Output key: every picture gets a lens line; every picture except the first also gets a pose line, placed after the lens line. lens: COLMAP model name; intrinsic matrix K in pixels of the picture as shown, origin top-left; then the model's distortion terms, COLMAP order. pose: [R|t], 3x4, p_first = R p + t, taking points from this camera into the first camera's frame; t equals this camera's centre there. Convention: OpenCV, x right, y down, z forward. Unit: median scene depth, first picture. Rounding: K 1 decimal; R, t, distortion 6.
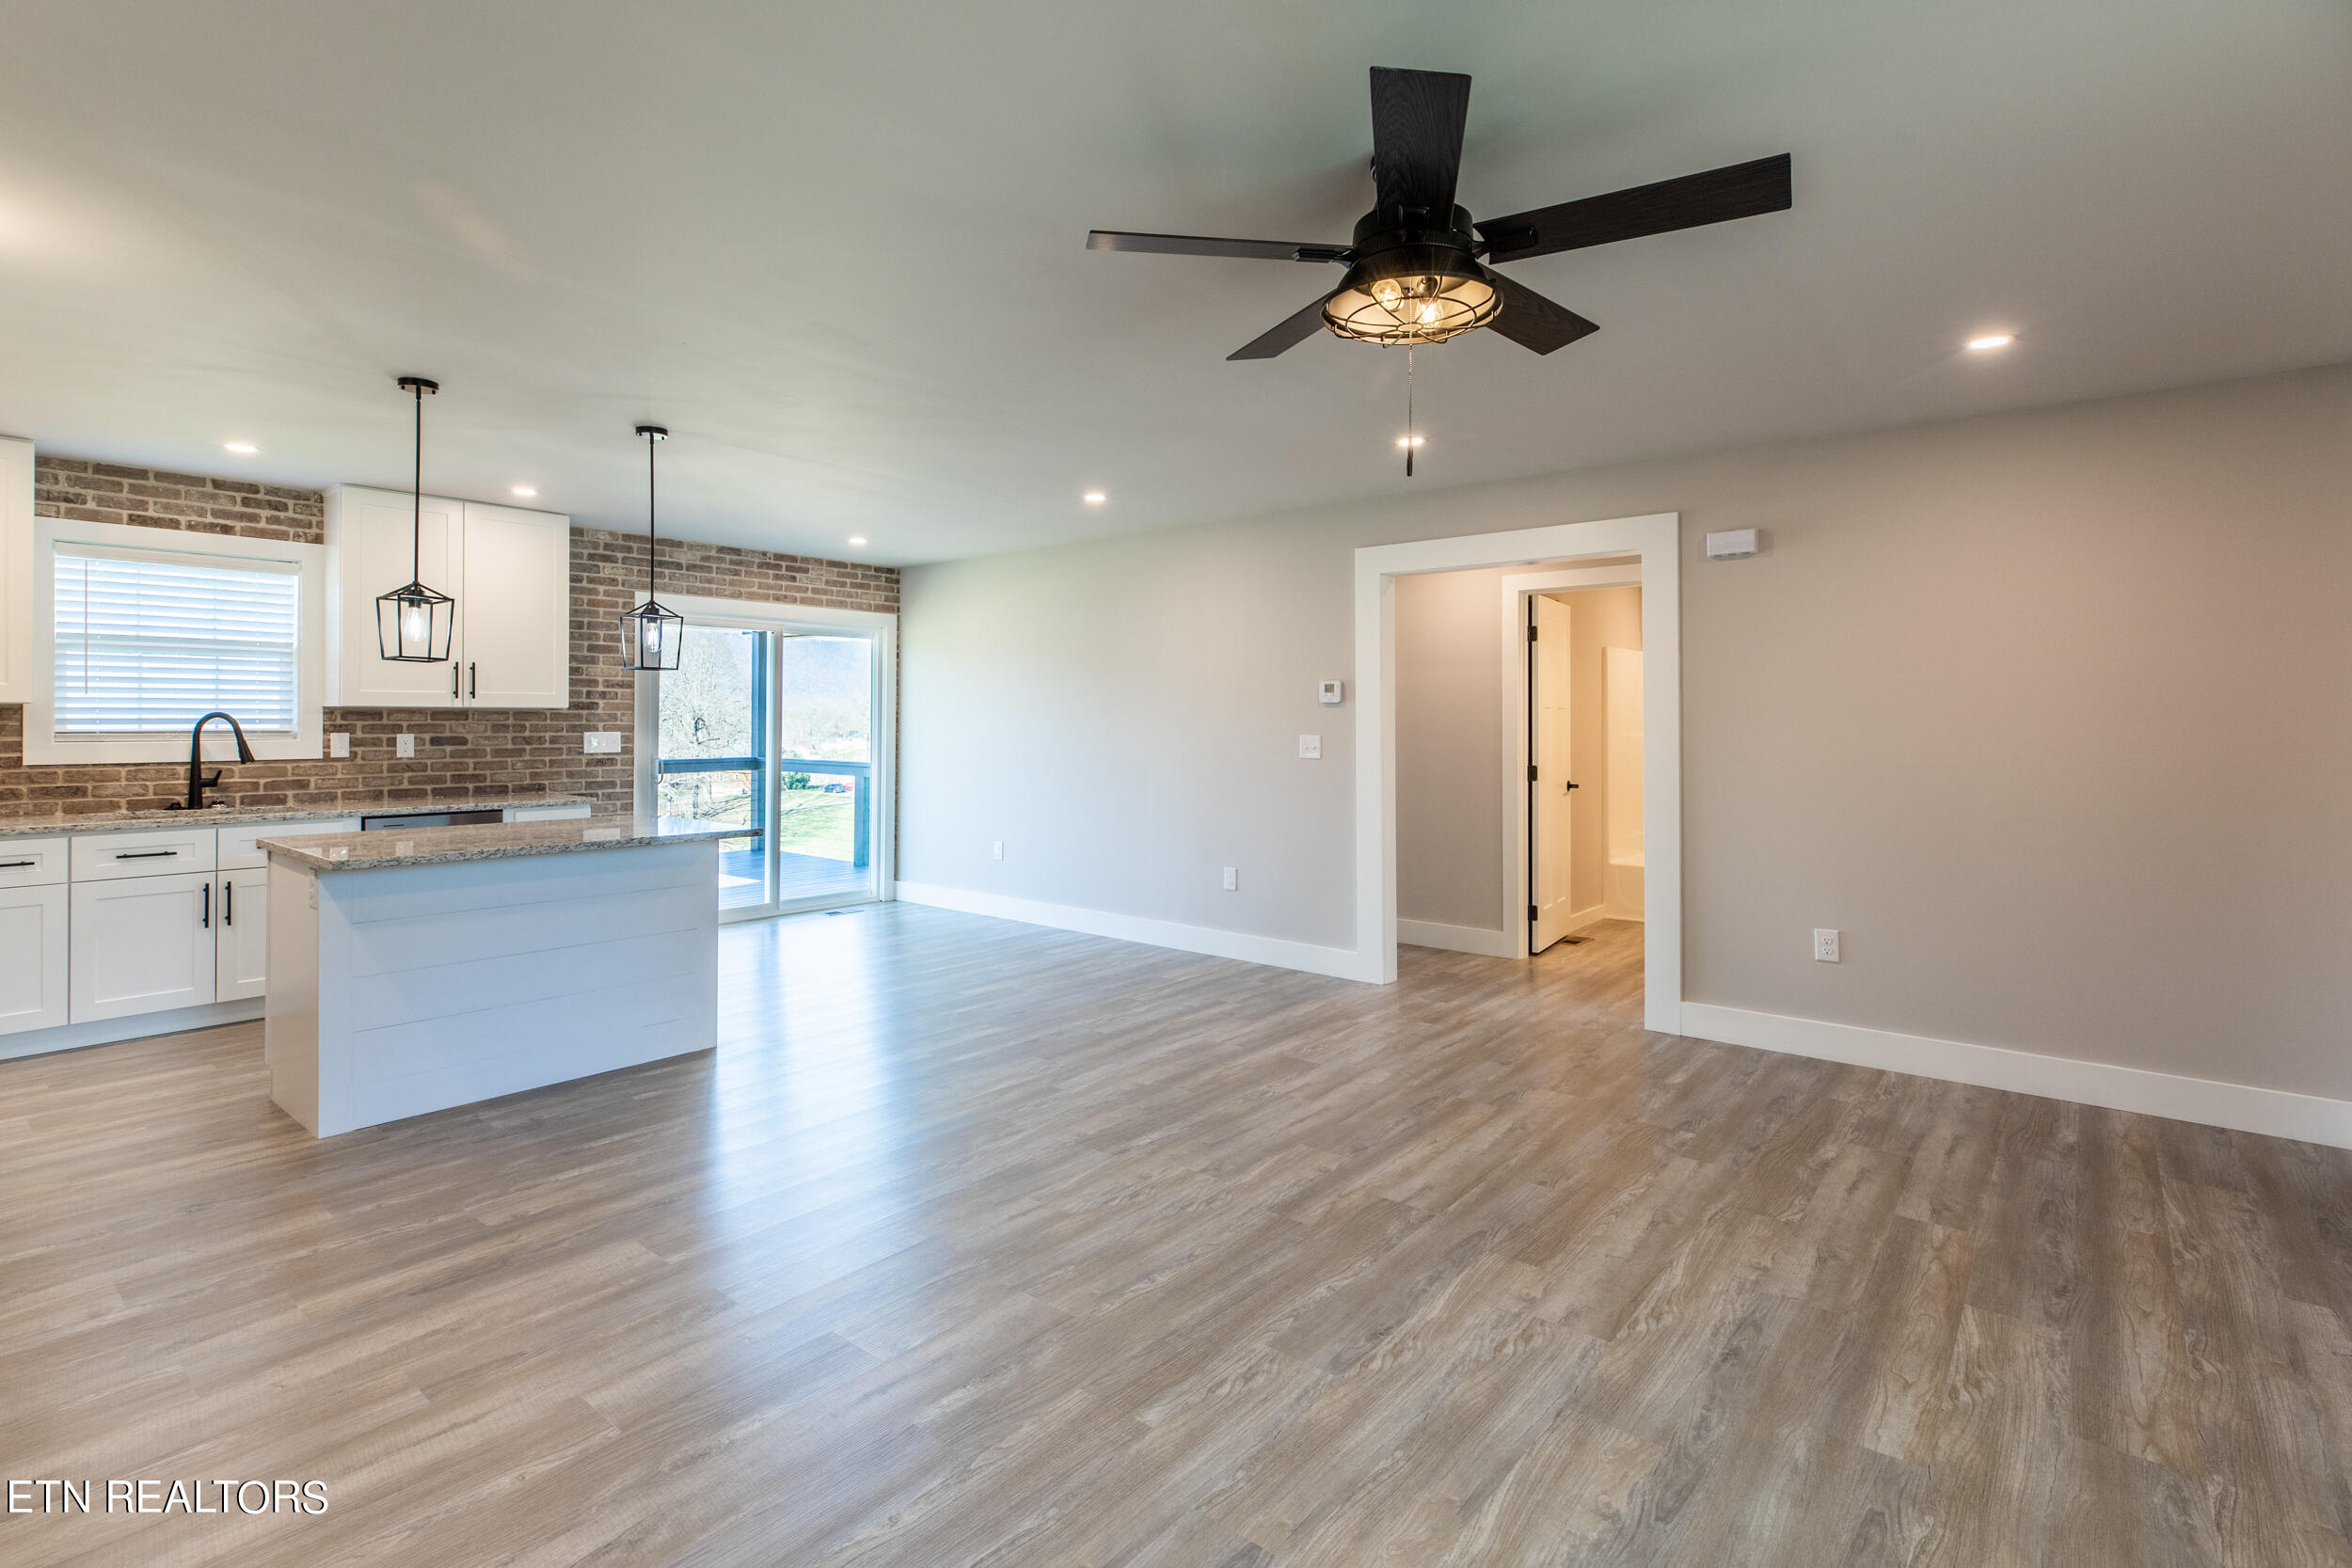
lens RADIAL K [[1132.9, 0, 1111.0], [0, 1132.9, 709.2], [0, 0, 1]] dist [0.010407, 0.000456]
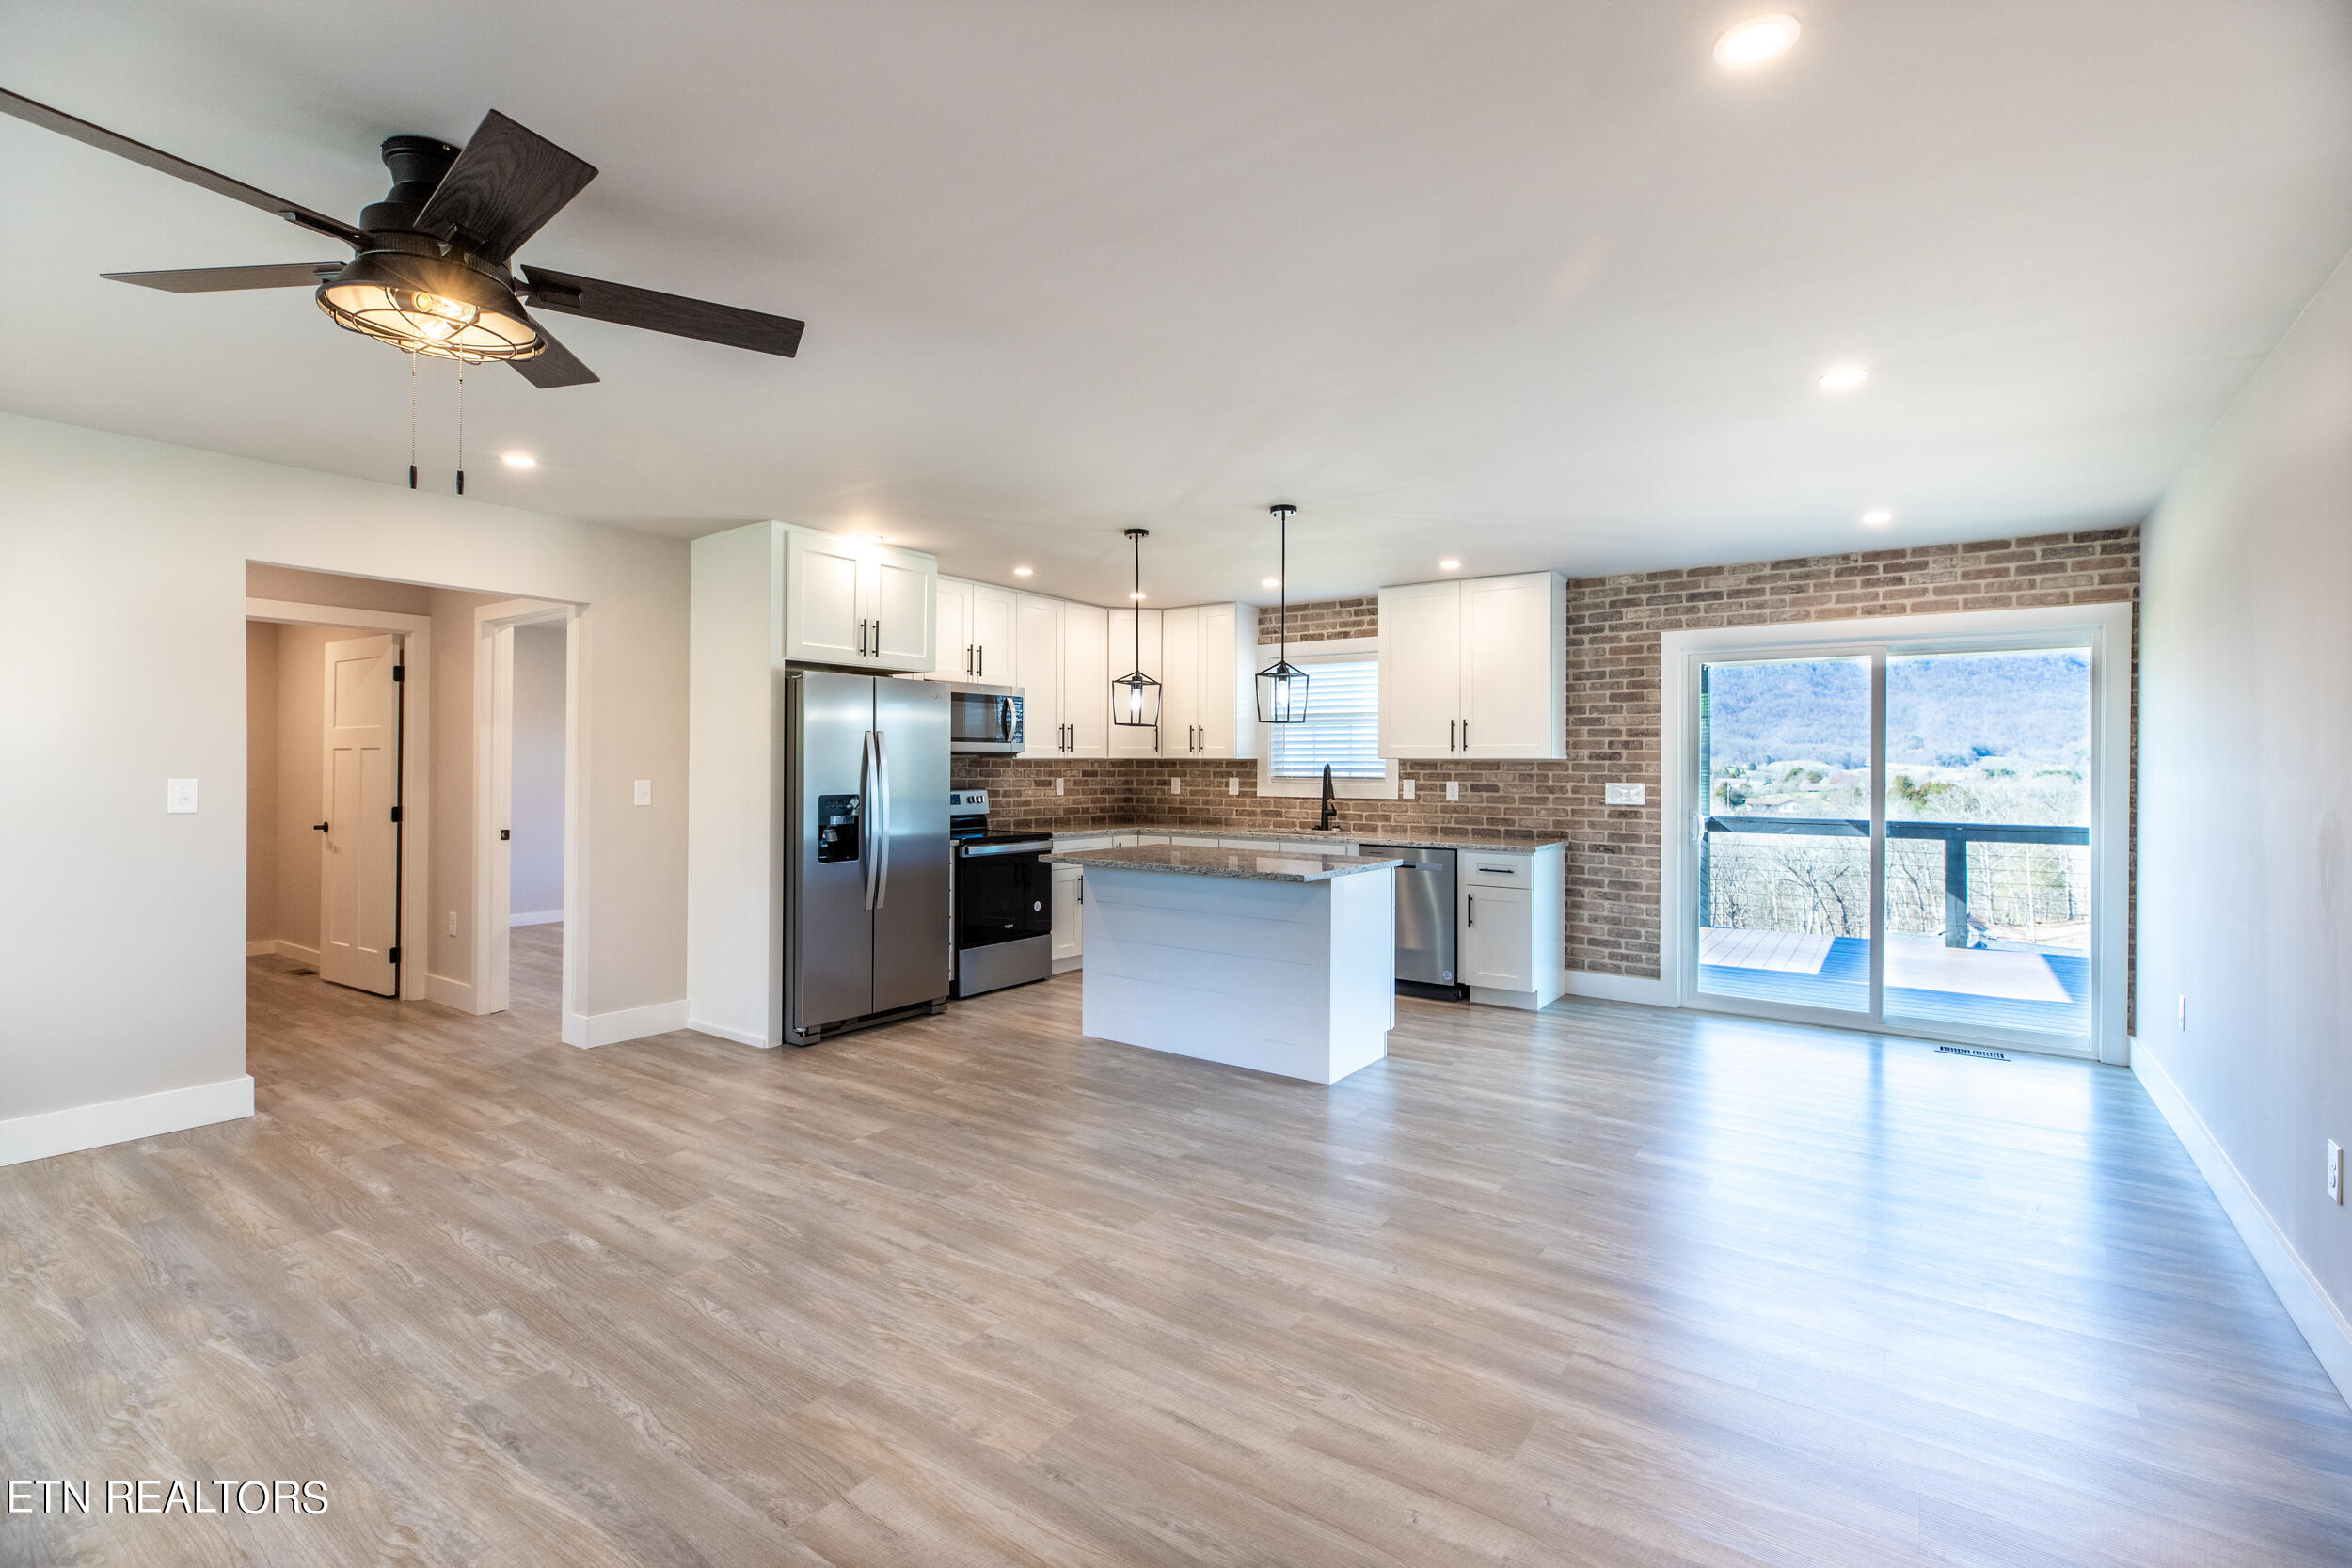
lens RADIAL K [[1064.8, 0, 1173.4], [0, 1064.8, 756.1], [0, 0, 1]] dist [0.006043, 0.000283]
pose [[0.097719, -0.012277, -0.995138, 0.487092], [0.003838, 0.999921, -0.011959, 0.007635], [0.995207, -0.002651, 0.097758, 0.616244]]
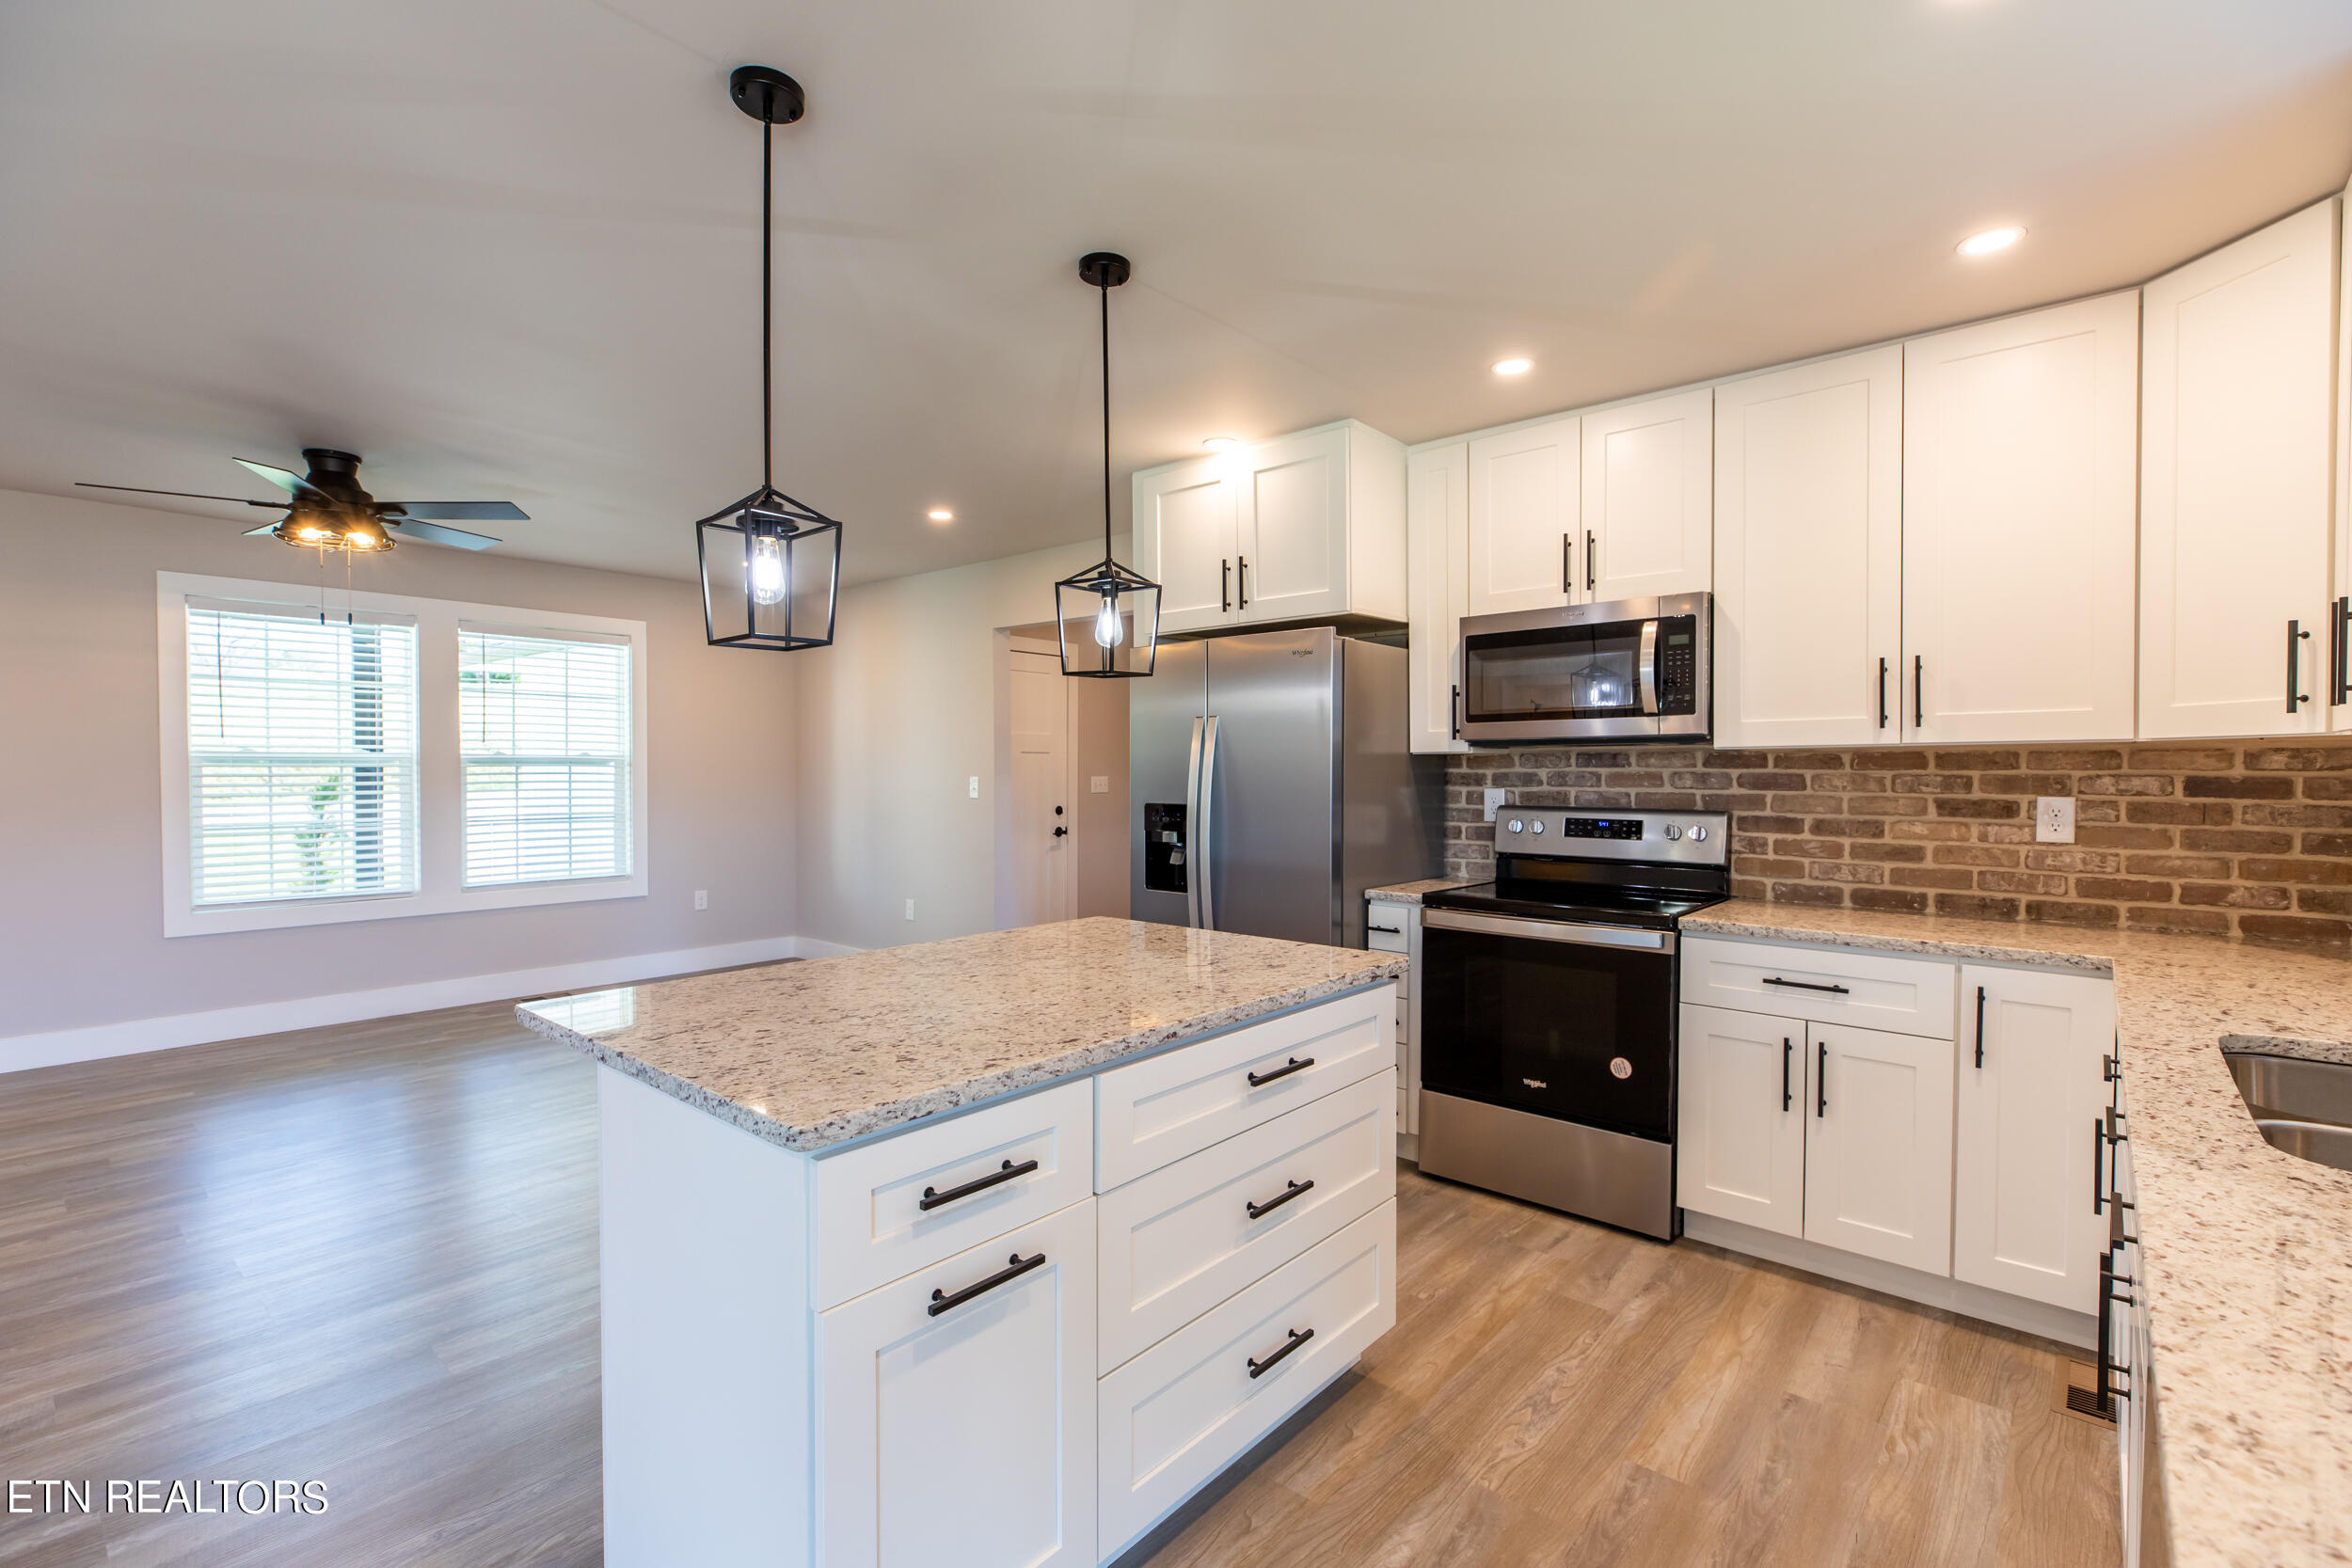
lens RADIAL K [[1050.7, 0, 1176.0], [0, 1050.7, 784.0], [0, 0, 1]] dist [0.004973, 0.000487]
pose [[-0.999944, -0.004966, -0.009307, -0.431282], [-0.005022, 0.999969, 0.006000, 0.011760], [0.009277, 0.006047, -0.999939, 1.094113]]
